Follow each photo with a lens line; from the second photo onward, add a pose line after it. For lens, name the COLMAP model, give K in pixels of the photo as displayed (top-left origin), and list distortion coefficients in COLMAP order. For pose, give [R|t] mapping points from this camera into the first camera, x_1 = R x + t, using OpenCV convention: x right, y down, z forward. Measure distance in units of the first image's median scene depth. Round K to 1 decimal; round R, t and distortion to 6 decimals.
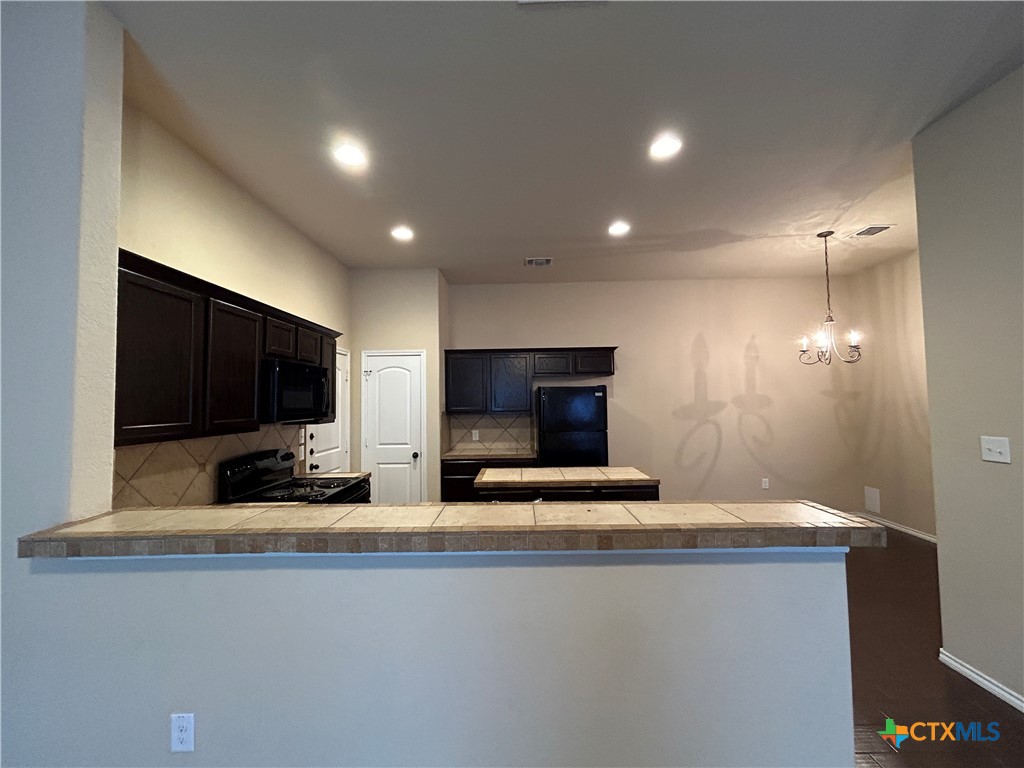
lens RADIAL K [[417.2, 0, 511.8], [0, 417.2, 382.5], [0, 0, 1]] dist [-0.002380, 0.001647]
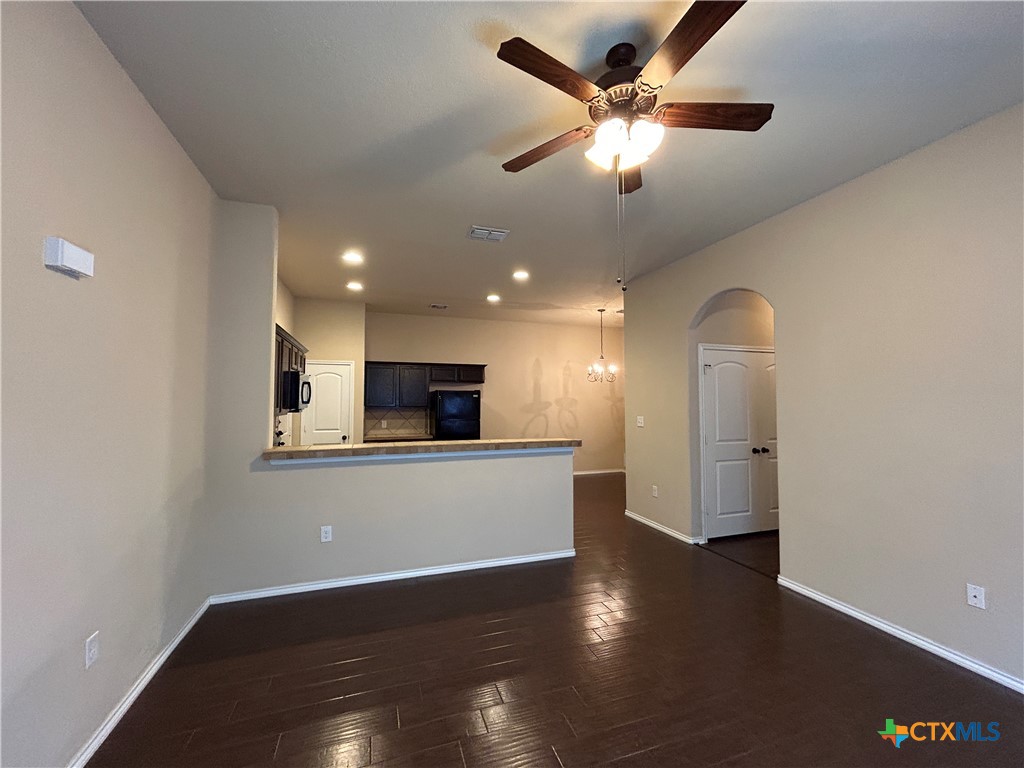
lens RADIAL K [[417.2, 0, 513.0], [0, 417.2, 381.6], [0, 0, 1]] dist [-0.002380, 0.001647]
pose [[0.938382, 0.031294, 0.344181, -0.188988], [-0.030102, 0.999508, -0.008807, -0.014825], [-0.344287, -0.002096, 0.938862, -0.484099]]
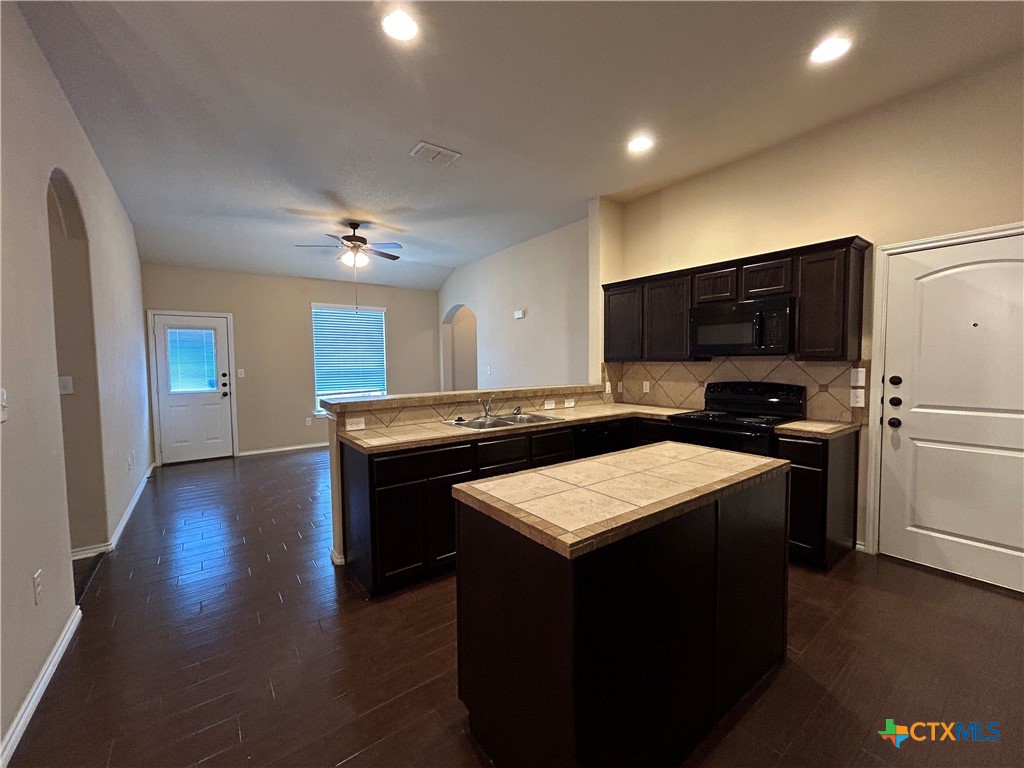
lens RADIAL K [[417.2, 0, 510.4], [0, 417.2, 383.6], [0, 0, 1]] dist [-0.002380, 0.001647]
pose [[-0.793285, 0.058265, -0.606056, 0.397808], [0.051466, 0.998265, 0.028605, 0.065962], [0.606672, -0.008500, -0.794907, 0.961611]]
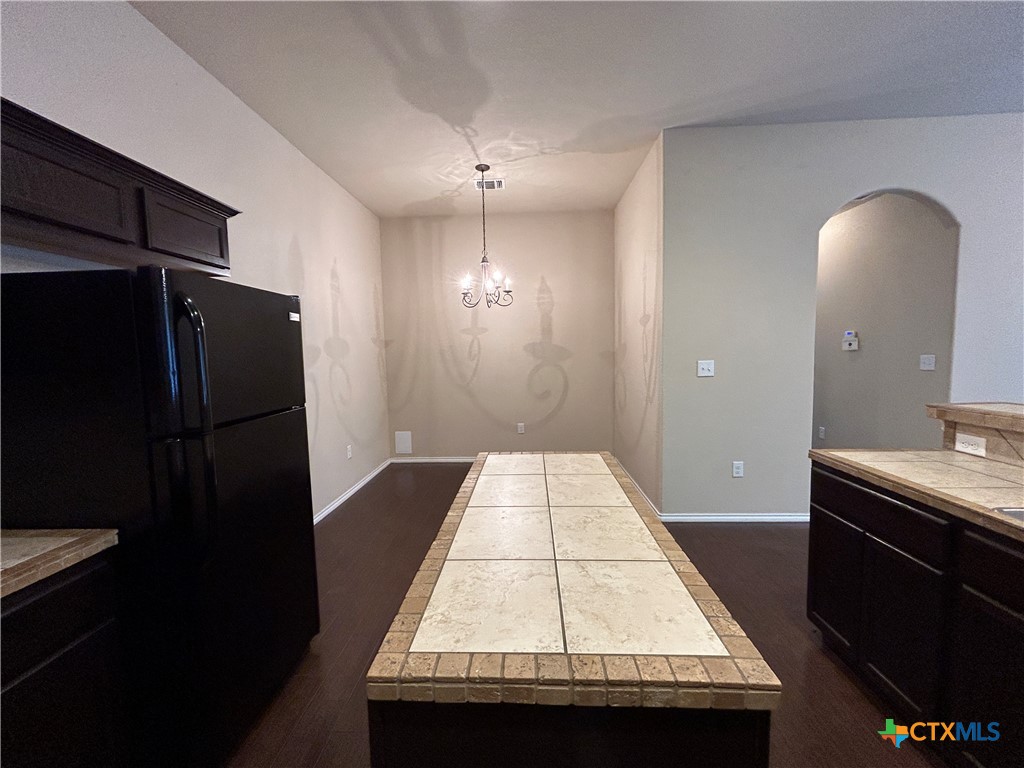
lens RADIAL K [[417.2, 0, 513.0], [0, 417.2, 382.7], [0, 0, 1]] dist [-0.002380, 0.001647]
pose [[0.024152, -0.063193, 0.997709, -0.189754], [-0.025278, 0.997642, 0.063801, 0.059075], [-0.999389, -0.026761, 0.022498, 0.756383]]
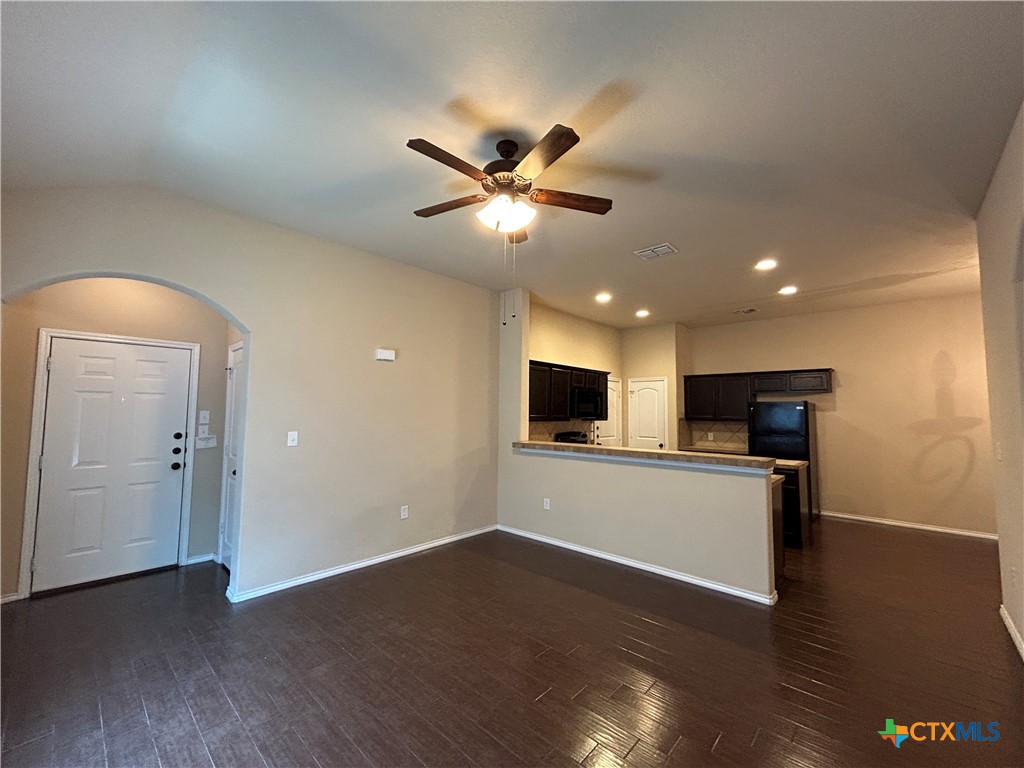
lens RADIAL K [[417.2, 0, 511.8], [0, 417.2, 385.2], [0, 0, 1]] dist [-0.002380, 0.001647]
pose [[0.747465, -0.016868, -0.664087, 0.386832], [0.006221, 0.999811, -0.018392, -0.023764], [0.664272, 0.009616, 0.747429, -0.528625]]
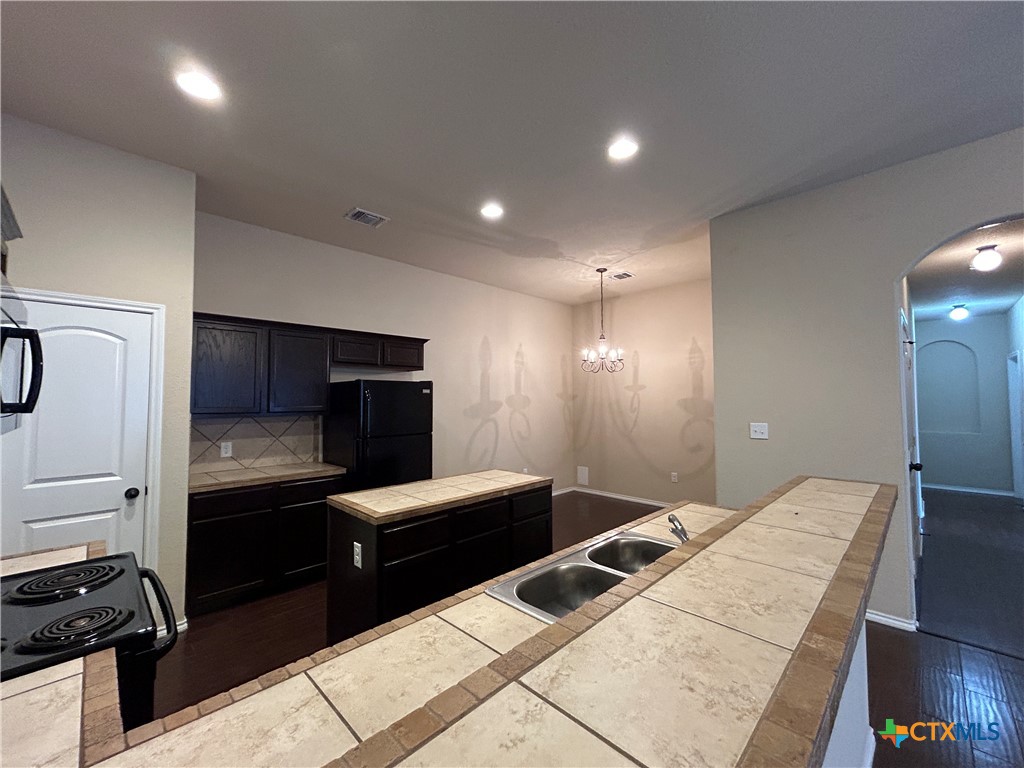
lens RADIAL K [[417.2, 0, 512.2], [0, 417.2, 382.7], [0, 0, 1]] dist [-0.002380, 0.001647]
pose [[0.692364, 0.041356, 0.720363, -0.287489], [-0.038783, 0.999046, -0.020080, 0.020222], [-0.720506, -0.014036, 0.693307, 0.259817]]
